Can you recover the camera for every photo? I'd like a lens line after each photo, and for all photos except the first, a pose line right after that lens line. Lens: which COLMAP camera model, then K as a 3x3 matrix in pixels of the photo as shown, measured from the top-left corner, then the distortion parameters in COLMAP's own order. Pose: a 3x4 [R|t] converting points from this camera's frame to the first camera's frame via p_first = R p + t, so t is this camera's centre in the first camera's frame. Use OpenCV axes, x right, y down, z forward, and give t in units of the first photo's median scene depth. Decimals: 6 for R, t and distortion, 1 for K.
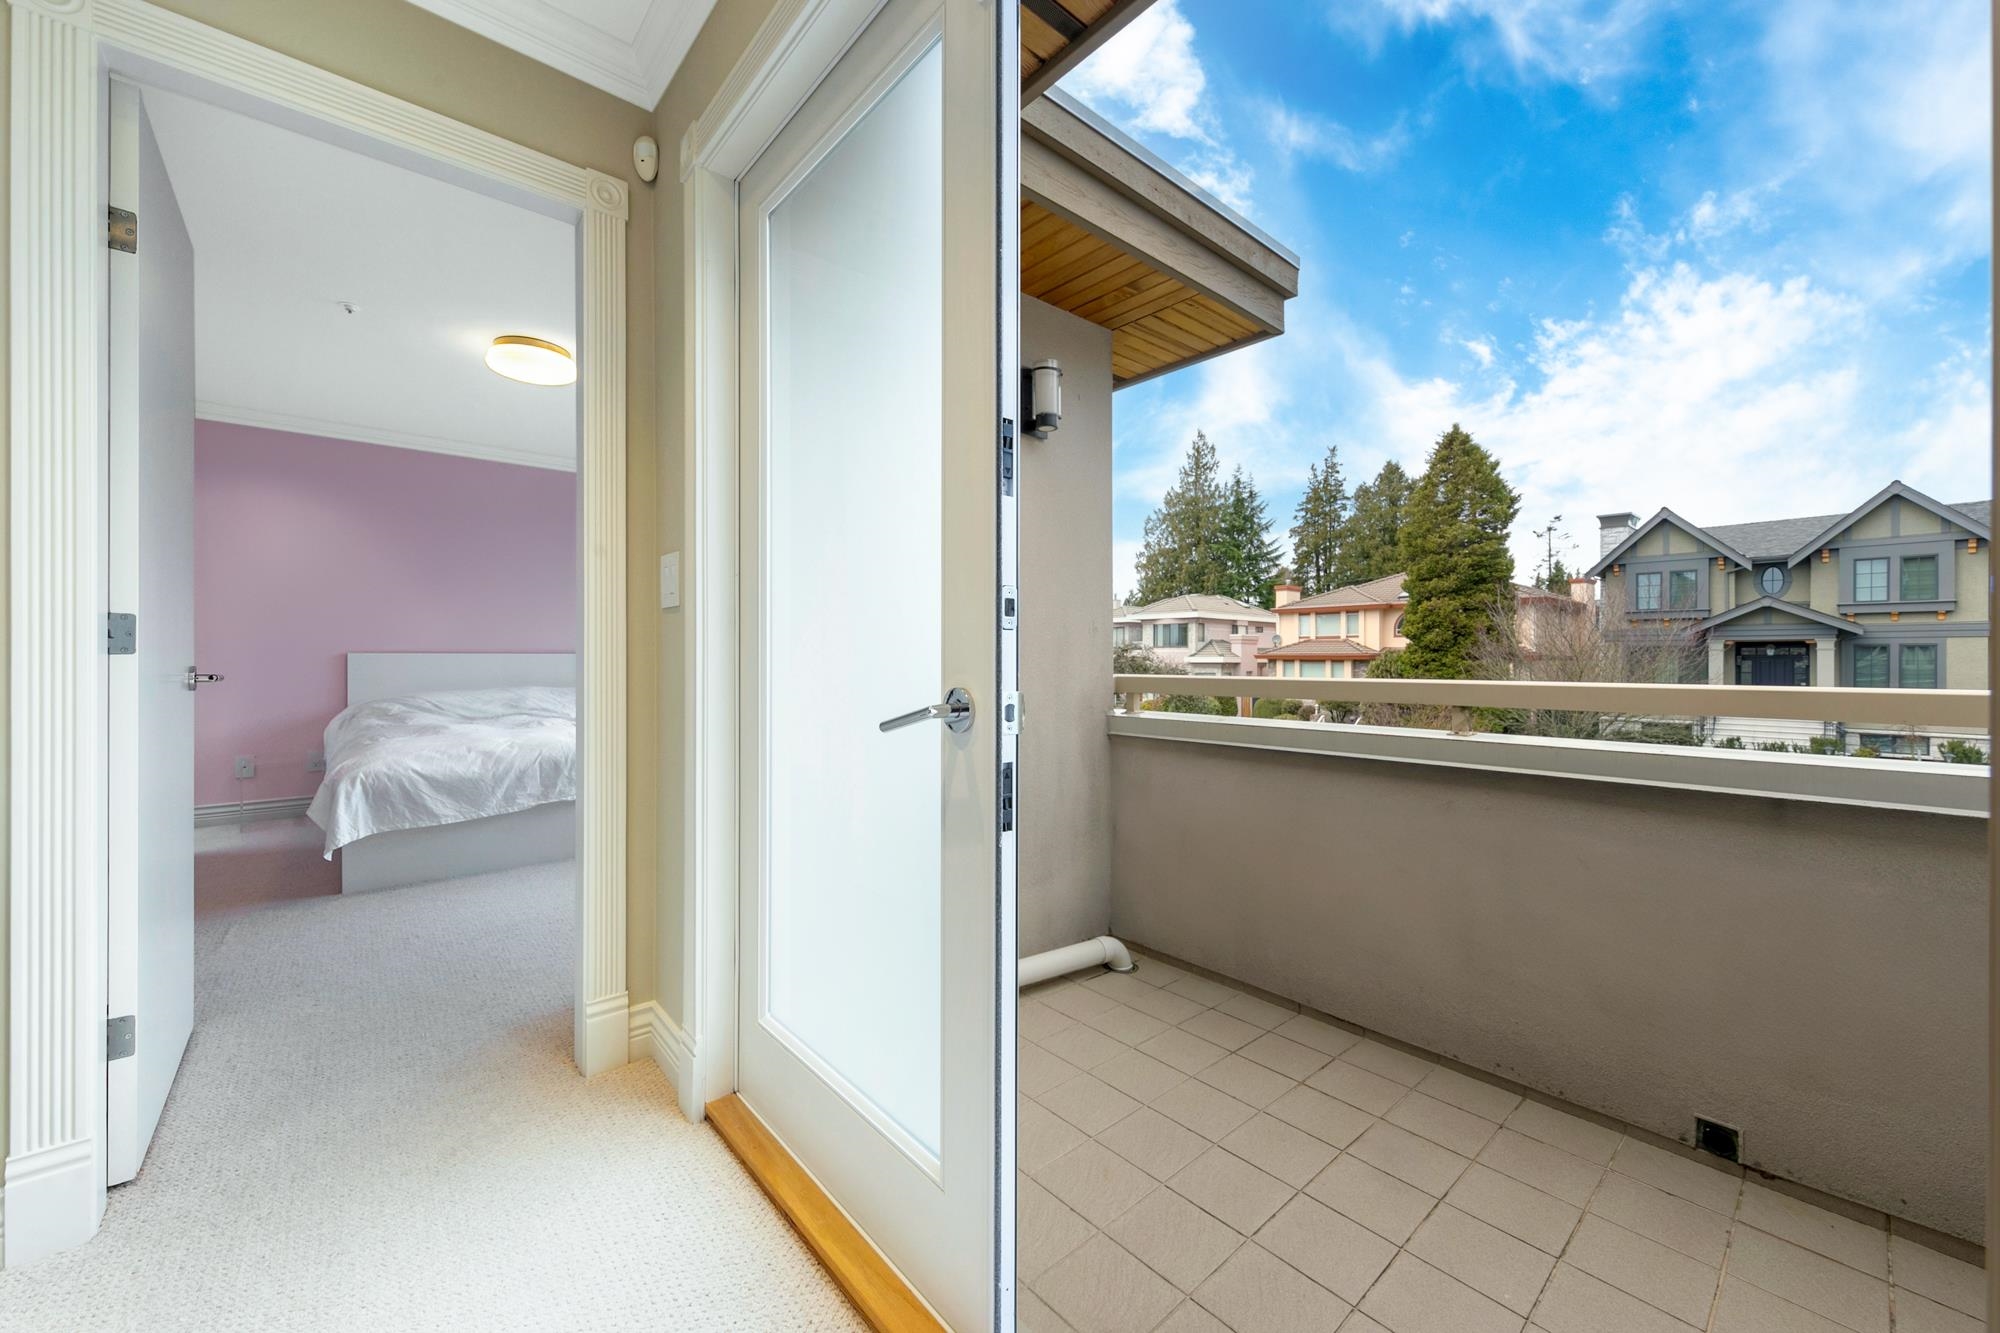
lens RADIAL K [[750.1, 0, 1018.1], [0, 750.1, 656.6], [0, 0, 1]] dist [0.005386, 0.000083]
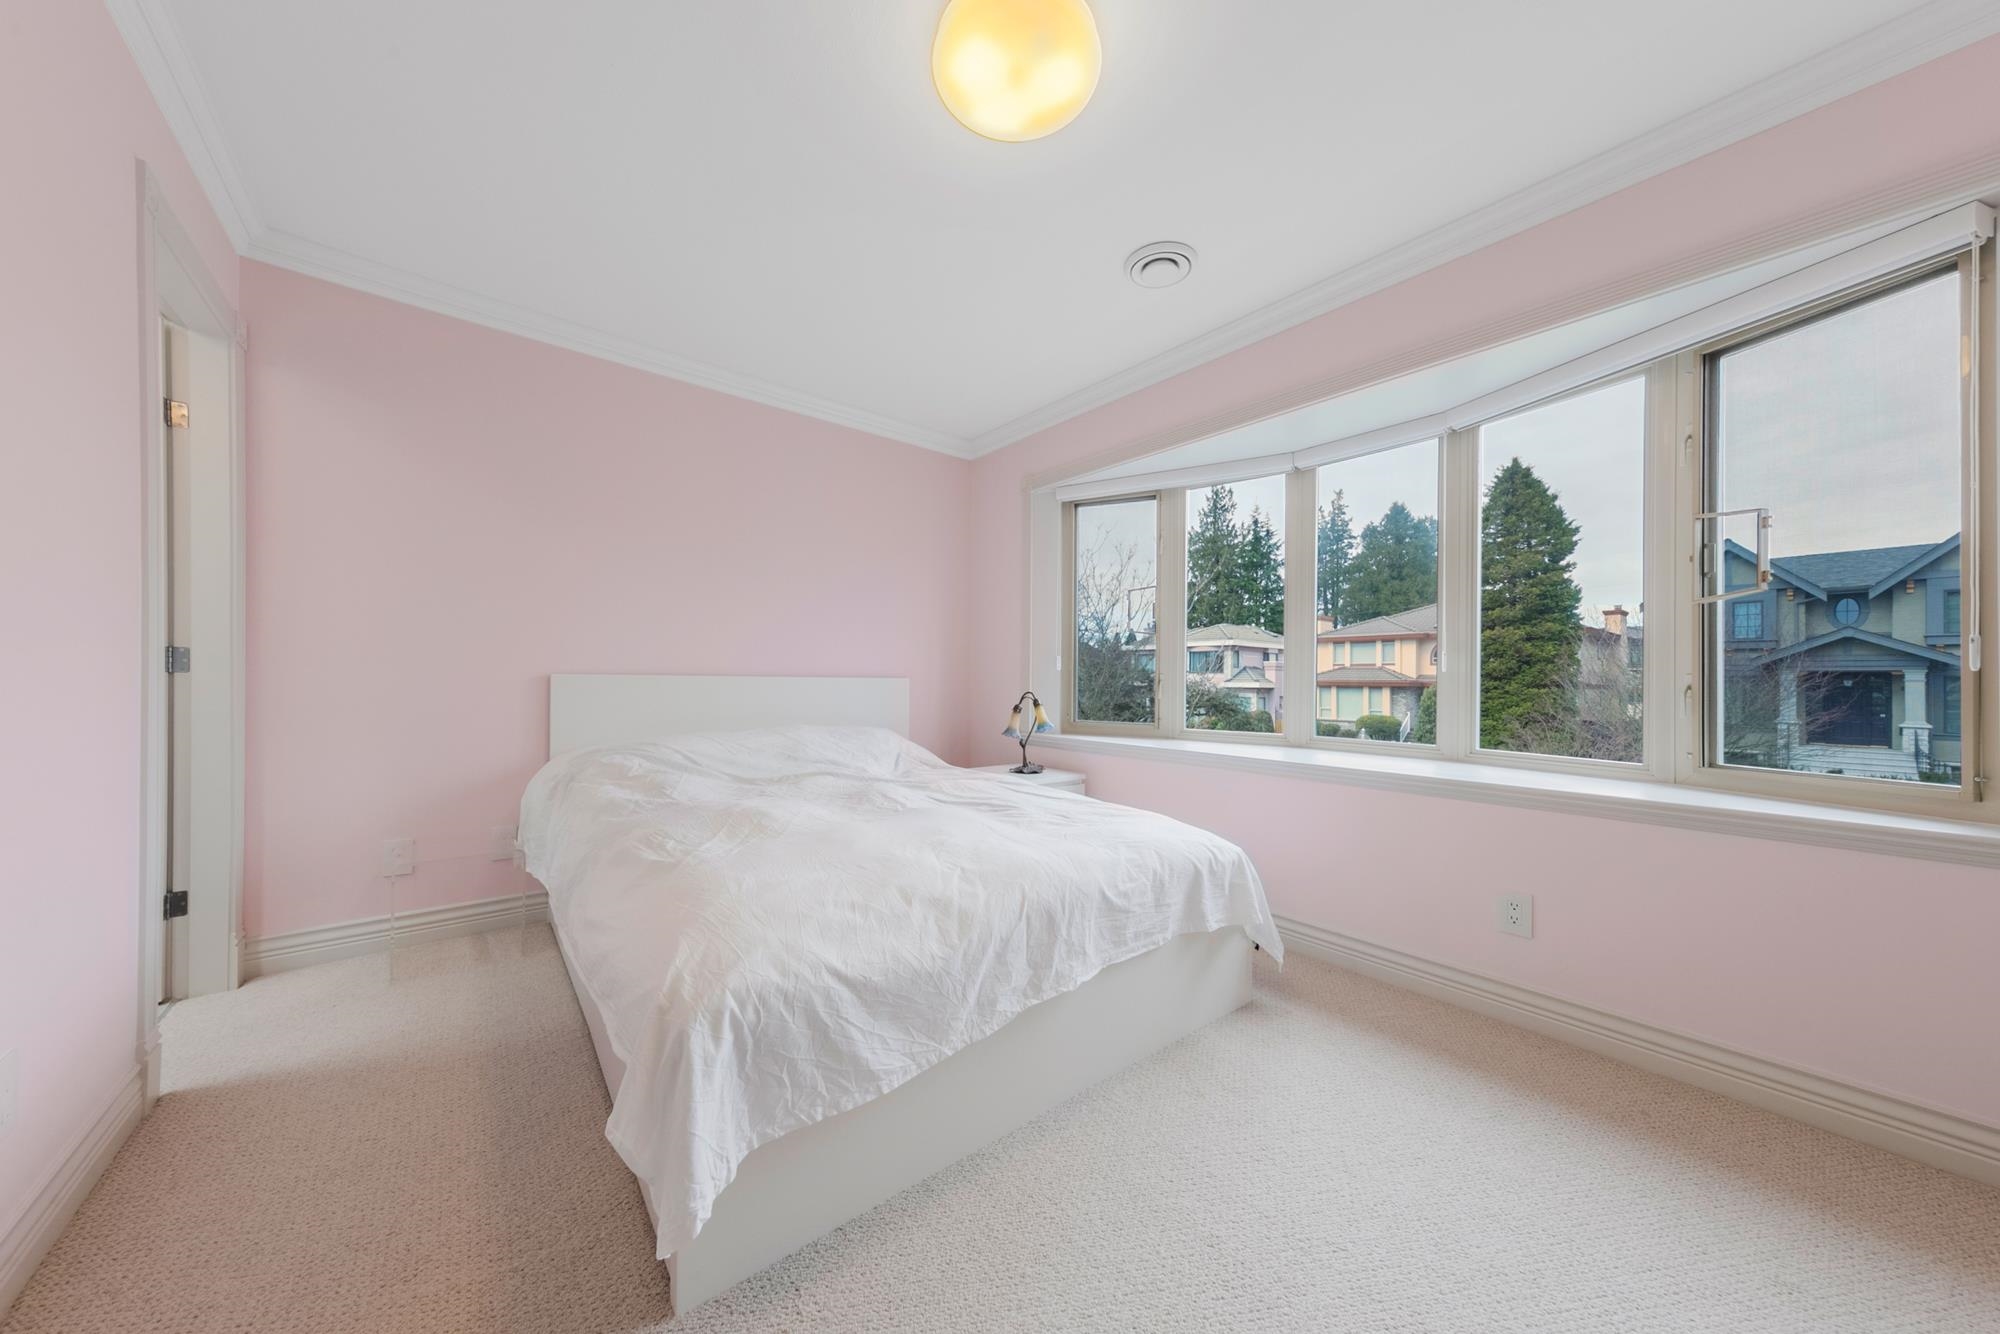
lens RADIAL K [[645.7, 0, 993.4], [0, 645.7, 675.6], [0, 0, 1]] dist [0.007801, -0.000914]
pose [[0.999347, 0.008267, -0.035172, -0.098346], [-0.008487, 0.999945, -0.006097, -0.000709], [0.035120, 0.006392, 0.999363, 0.091523]]
